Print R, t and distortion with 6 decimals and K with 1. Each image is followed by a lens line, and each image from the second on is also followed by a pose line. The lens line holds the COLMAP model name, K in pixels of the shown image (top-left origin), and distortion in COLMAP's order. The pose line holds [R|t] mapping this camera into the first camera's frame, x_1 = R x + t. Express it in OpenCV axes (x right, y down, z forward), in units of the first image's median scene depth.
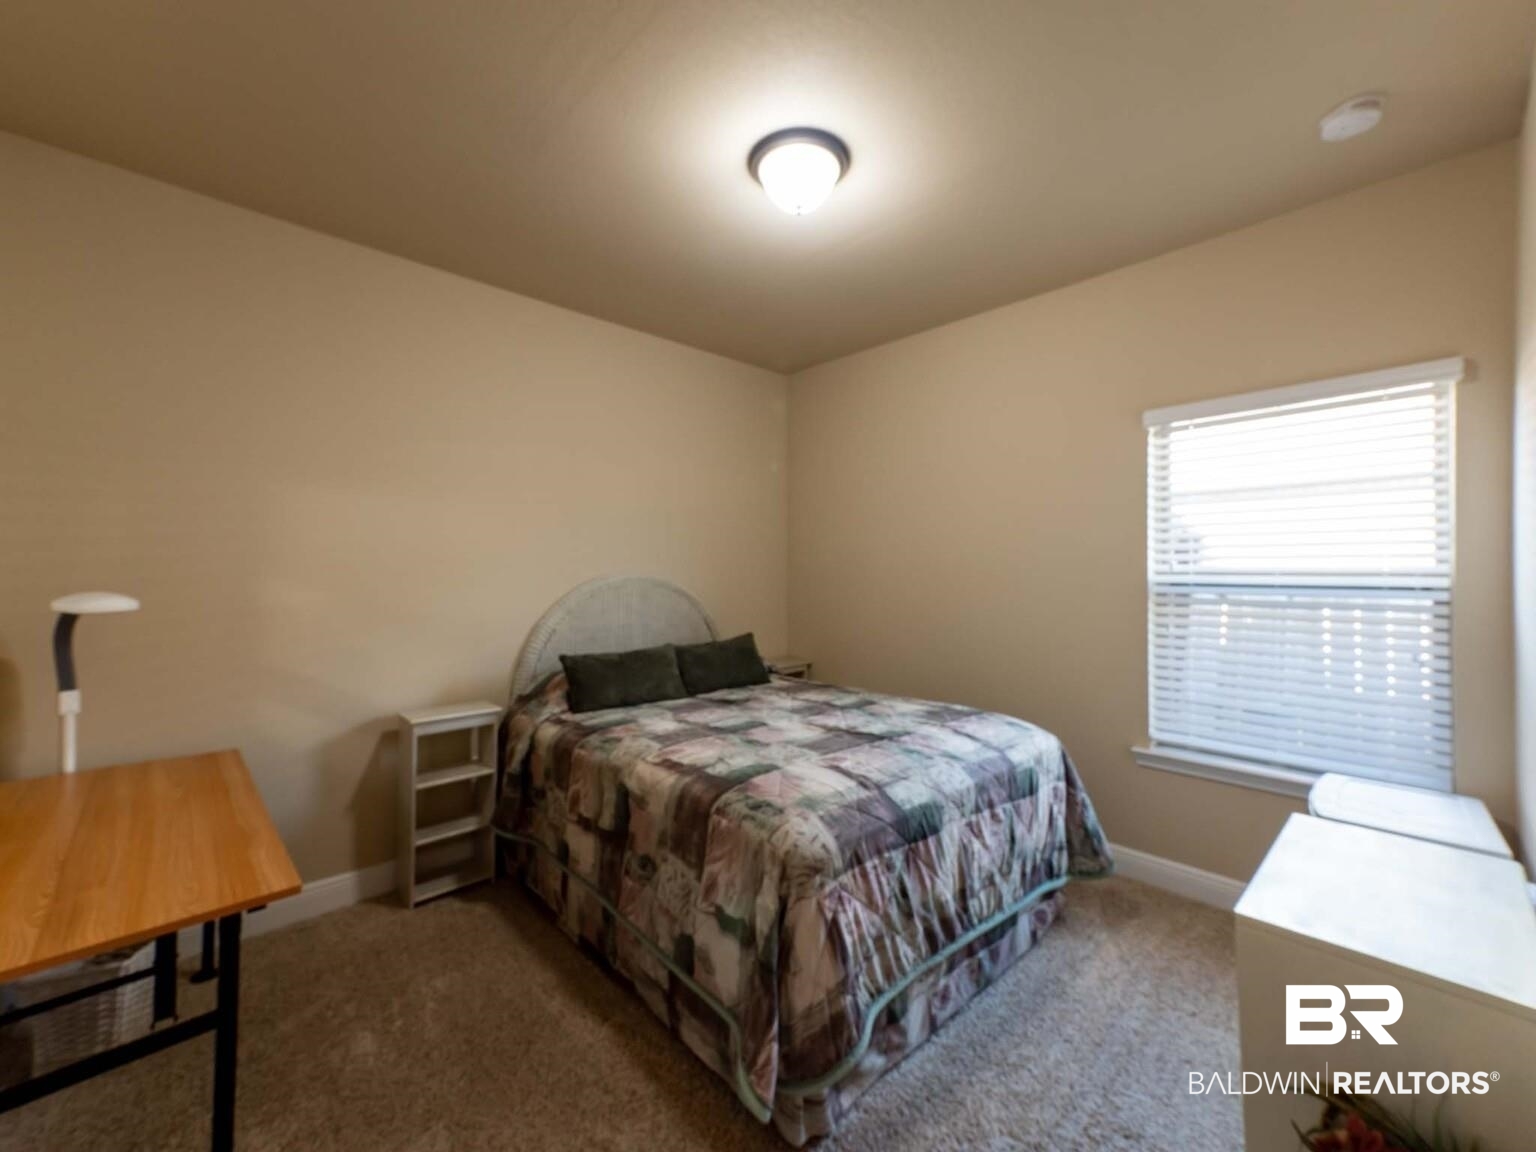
lens RADIAL K [[625.1, 0, 768.4], [0, 625.1, 569.0], [0, 0, 1]] dist [-0.030843, 0.006257]
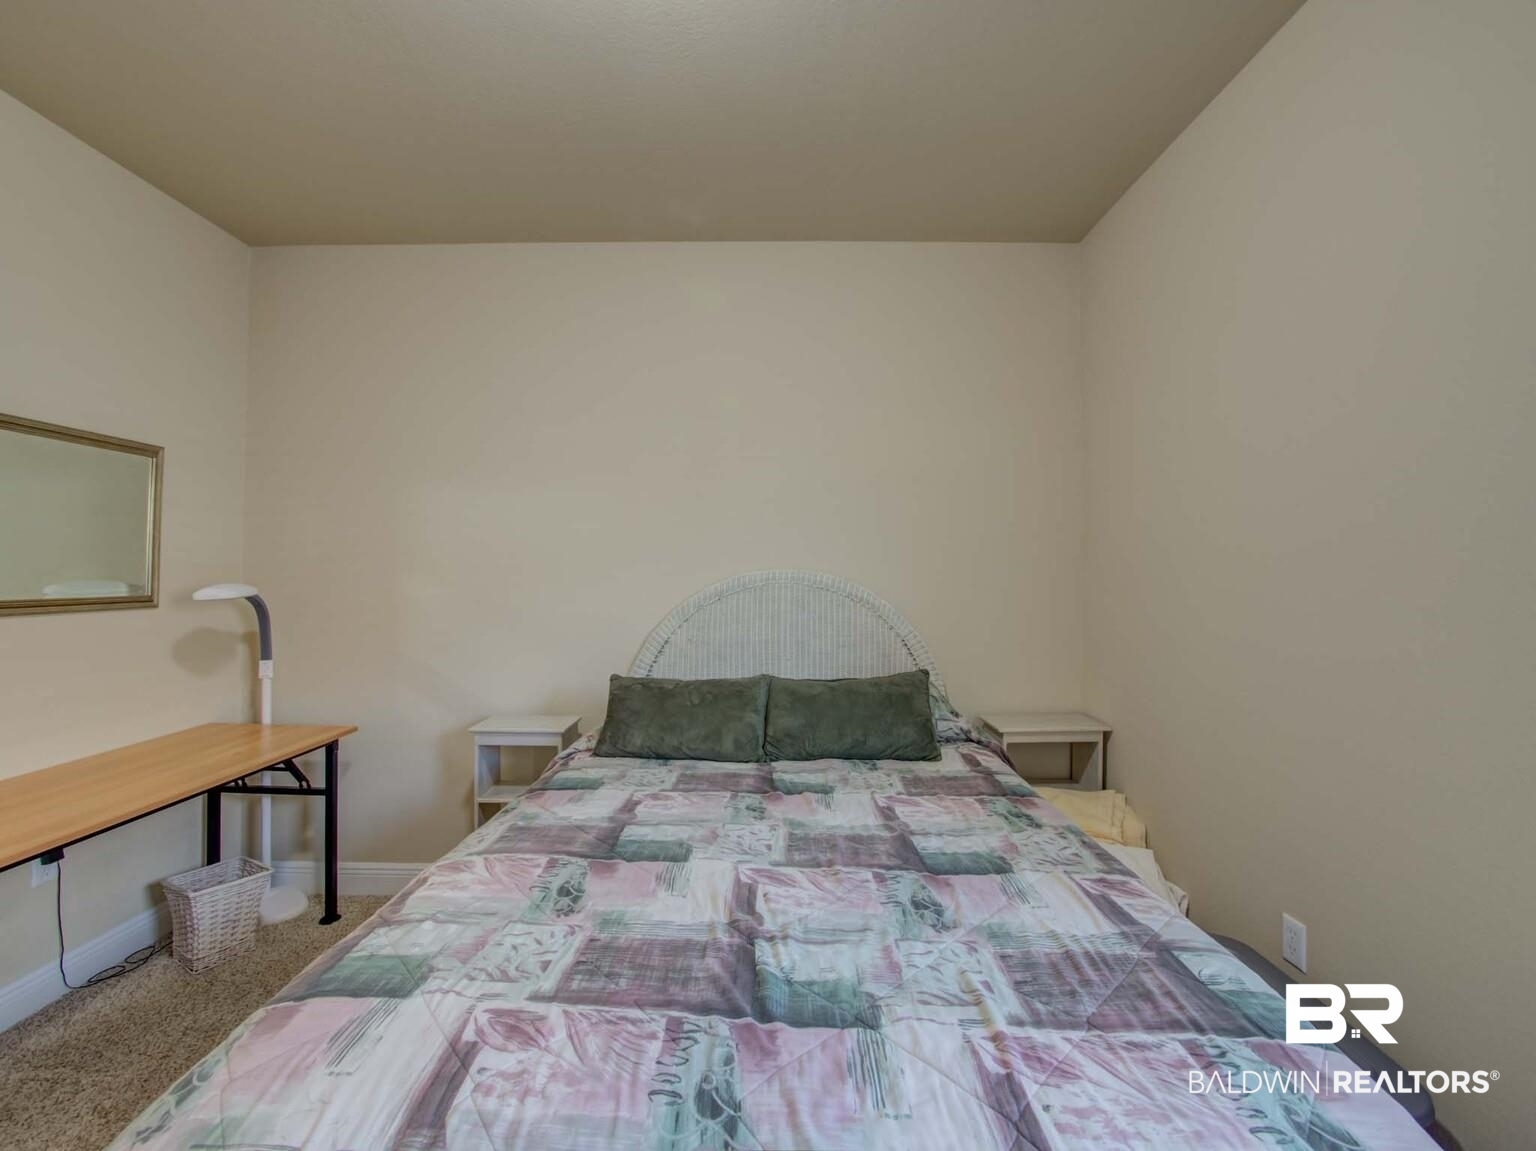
lens RADIAL K [[625.1, 0, 766.0], [0, 625.1, 570.9], [0, 0, 1]] dist [-0.030843, 0.006257]
pose [[0.732112, 0.004805, -0.681167, 0.427569], [-0.004231, 0.999988, 0.002507, 0.005979], [0.681171, 0.001047, 0.732124, 0.708213]]
